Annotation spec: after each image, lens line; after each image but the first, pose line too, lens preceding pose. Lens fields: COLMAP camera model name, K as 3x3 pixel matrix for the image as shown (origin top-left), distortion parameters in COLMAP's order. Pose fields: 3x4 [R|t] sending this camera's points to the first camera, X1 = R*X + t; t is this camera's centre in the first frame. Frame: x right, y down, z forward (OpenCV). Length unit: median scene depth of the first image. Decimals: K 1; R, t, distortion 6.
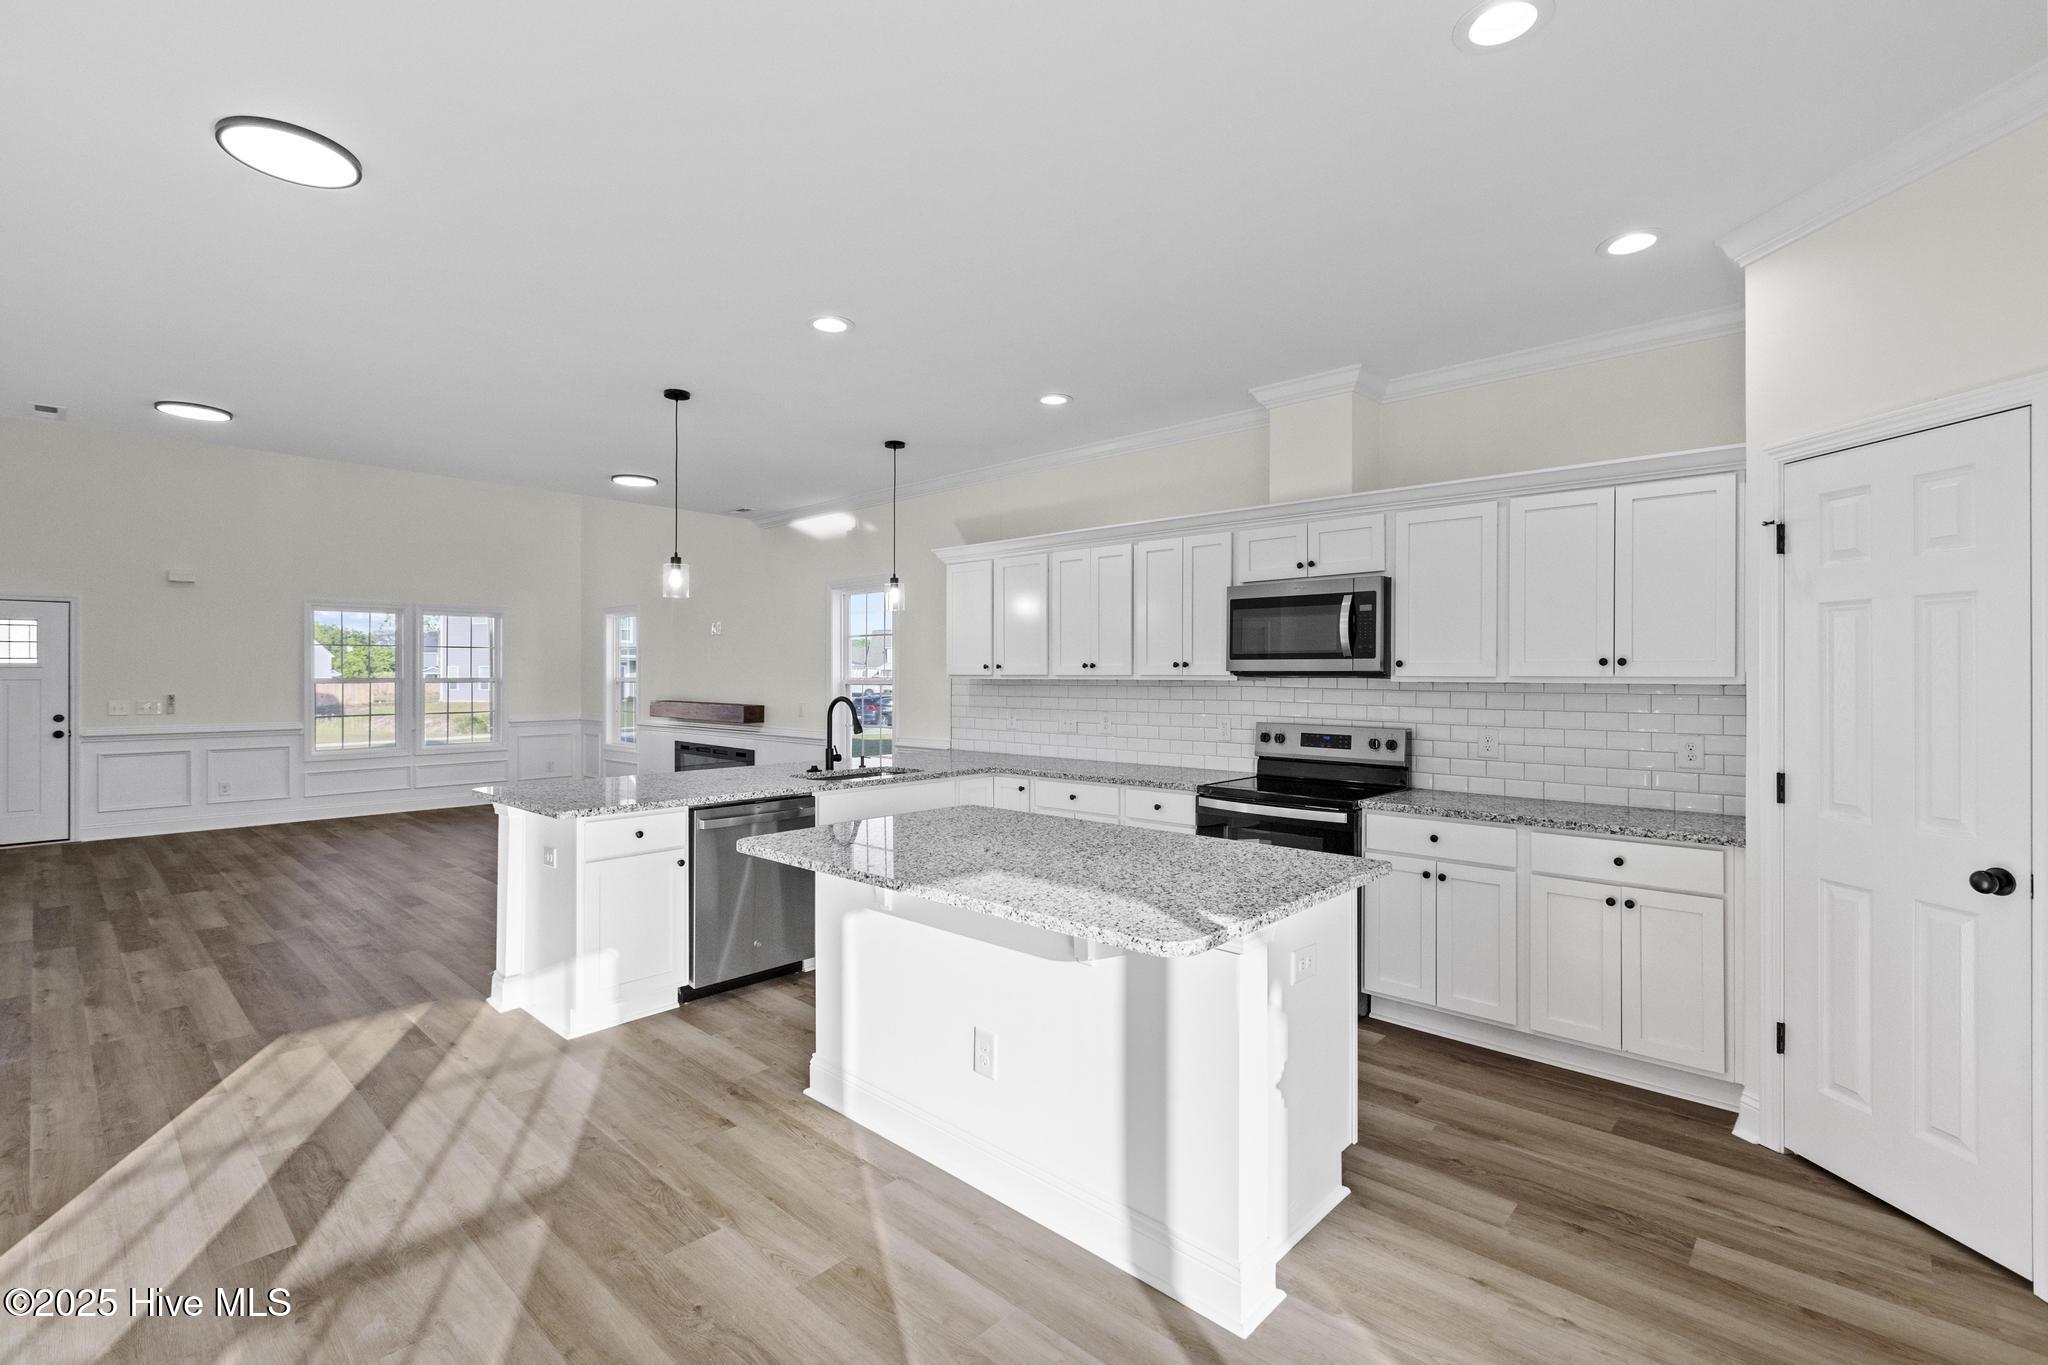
lens RADIAL K [[910.6, 0, 1029.9], [0, 910.6, 672.3], [0, 0, 1]] dist [0.003206, -0.001918]
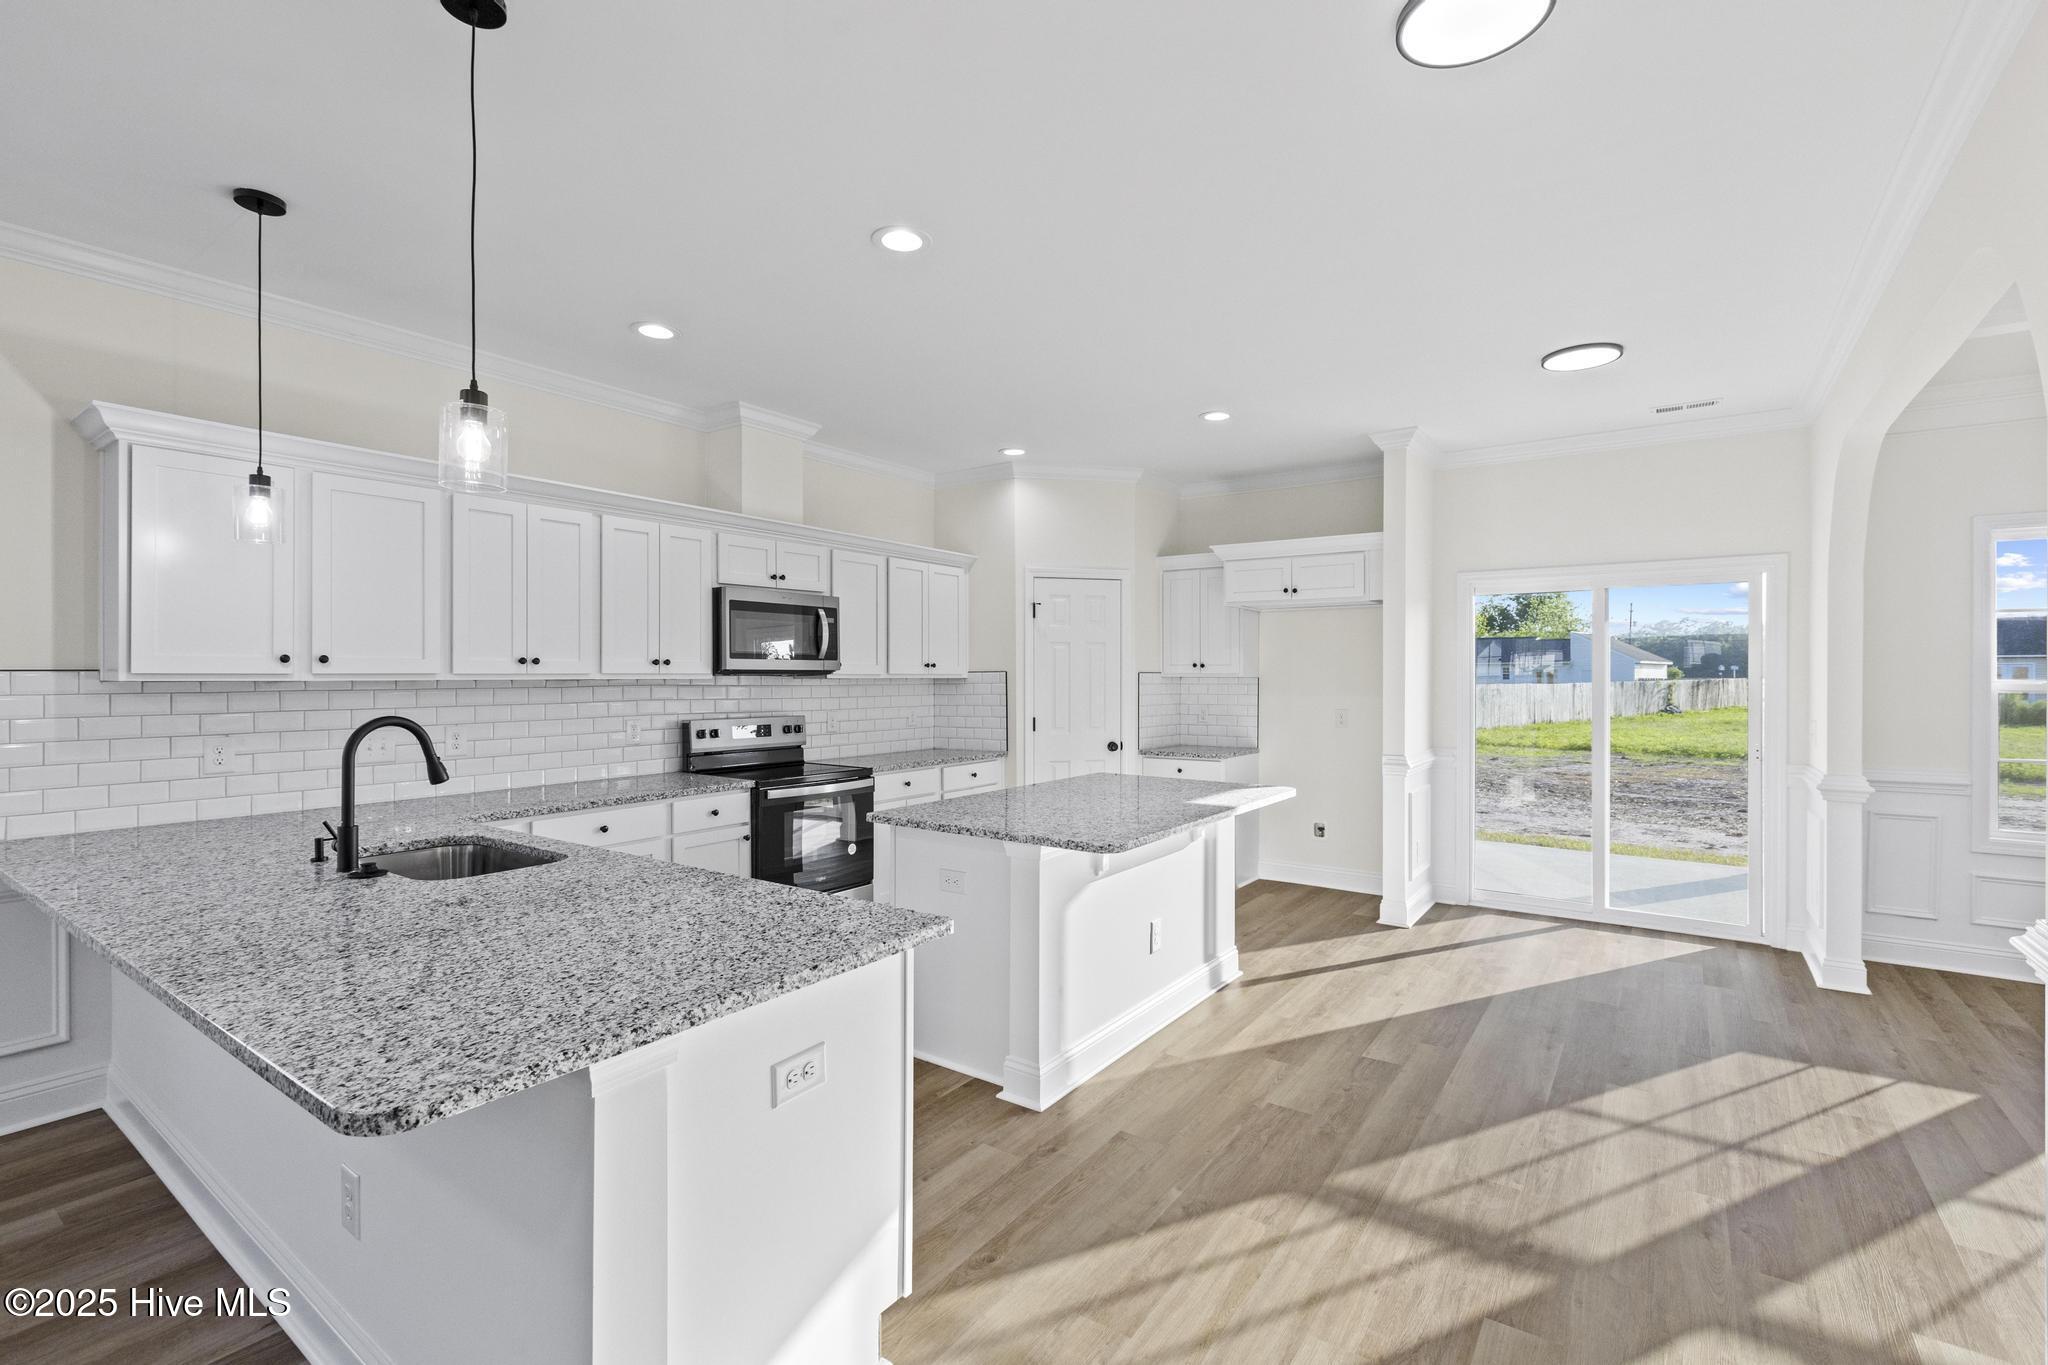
lens RADIAL K [[910.6, 0, 1021.8], [0, 910.6, 672.1], [0, 0, 1]] dist [0.003206, -0.001918]
pose [[-0.123921, 0.001183, 0.992291, -0.882729], [-0.002867, 0.999995, -0.001551, 0.002611], [-0.992288, -0.003037, -0.123917, 0.845049]]
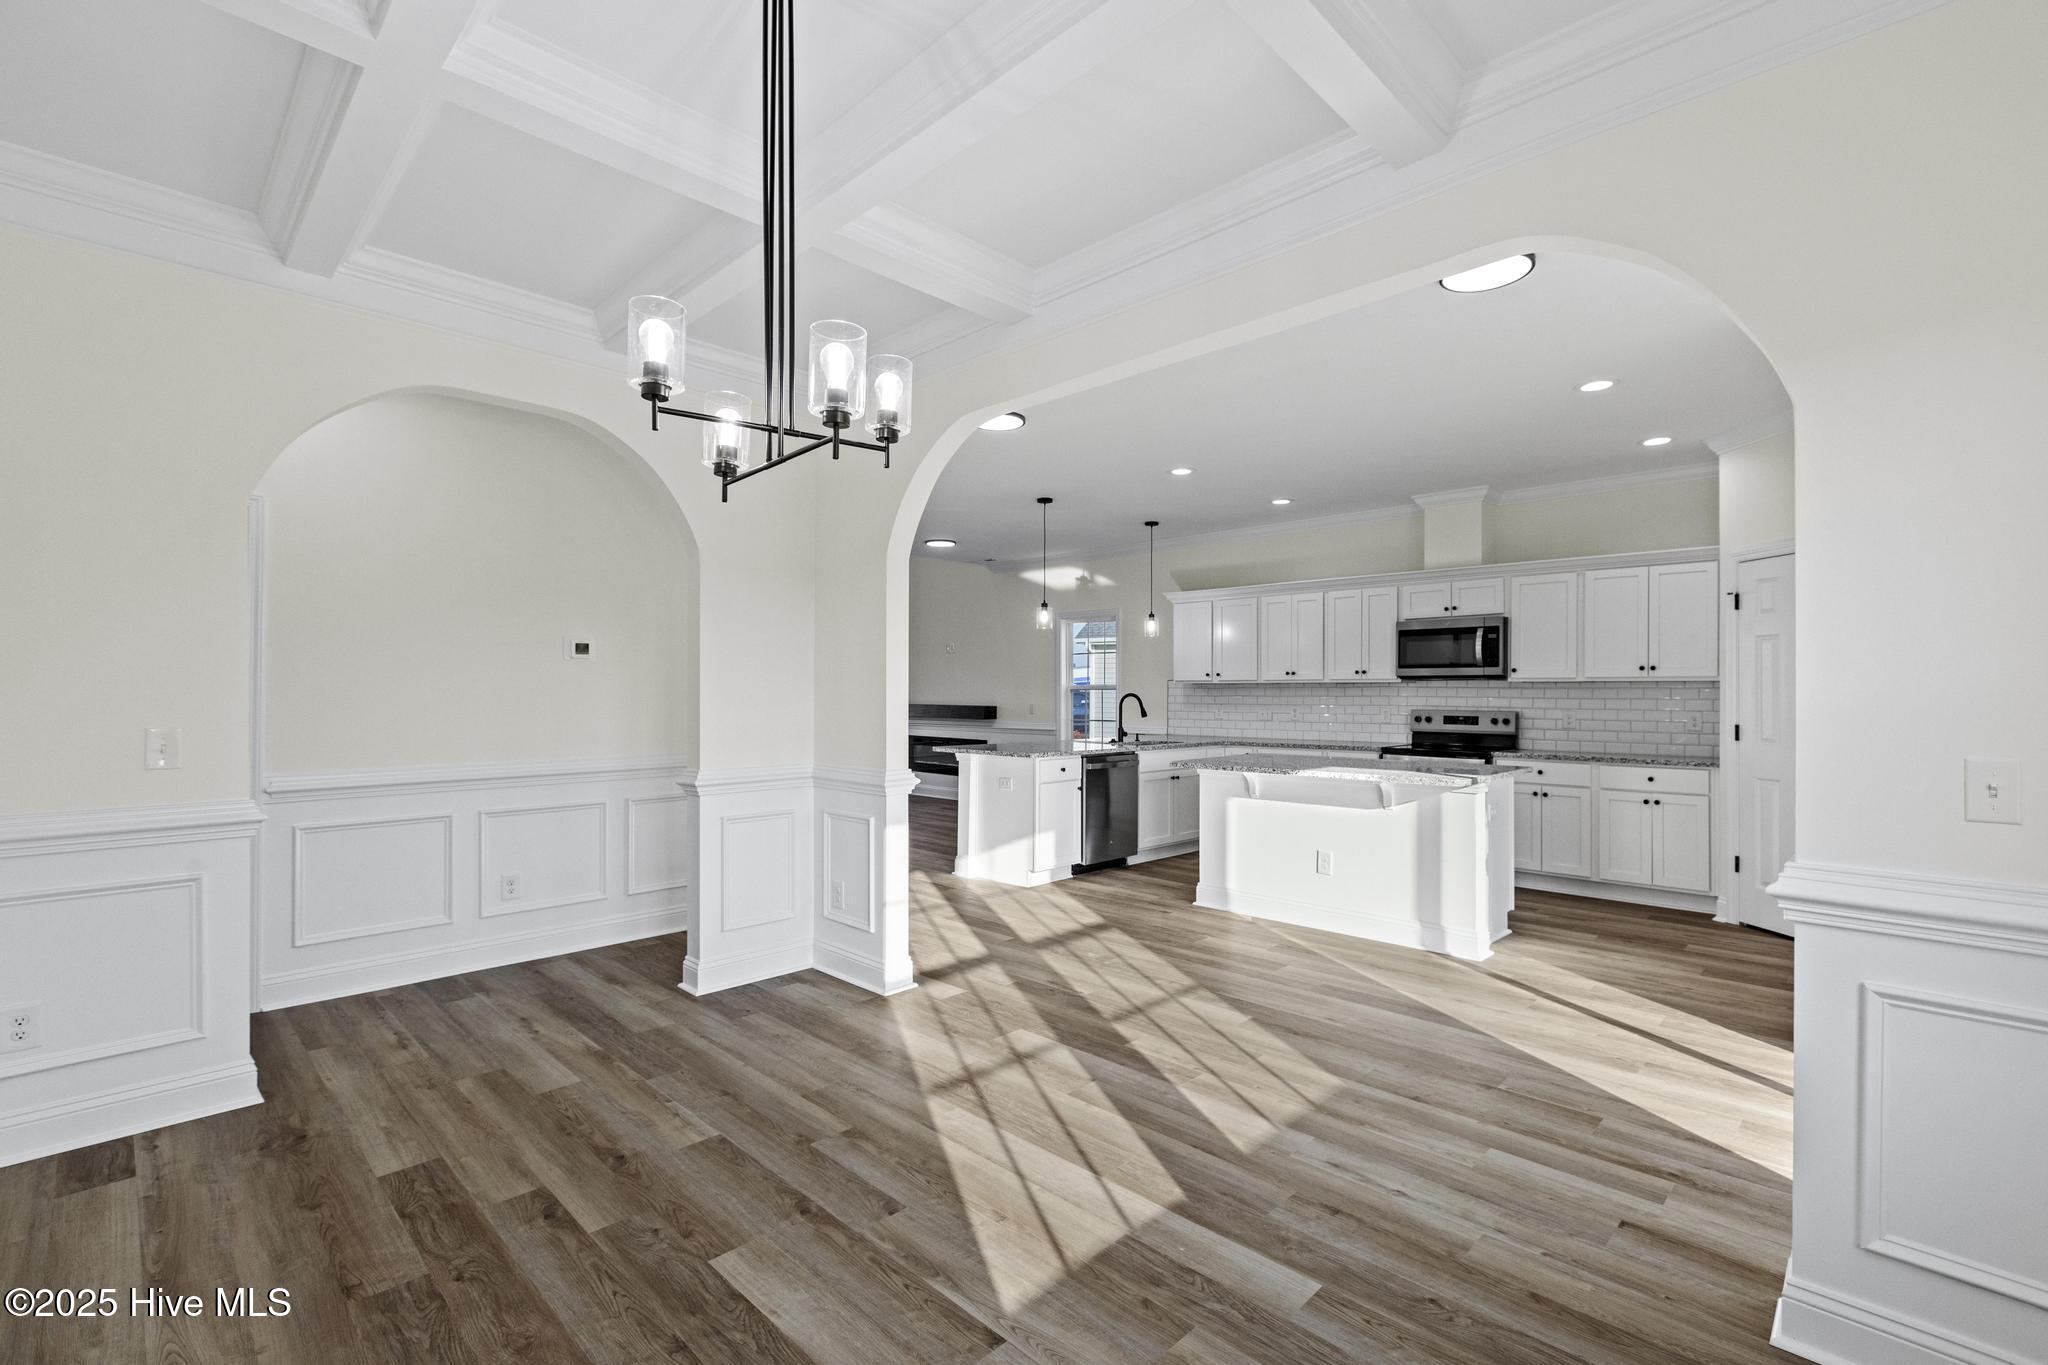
lens RADIAL K [[910.6, 0, 1029.8], [0, 910.6, 685.5], [0, 0, 1]] dist [0.003206, -0.001918]
pose [[0.999527, 0.001663, -0.030709, -0.385443], [-0.001850, 0.999980, -0.006042, 0.027640], [0.030698, 0.006096, 0.999510, -0.615861]]
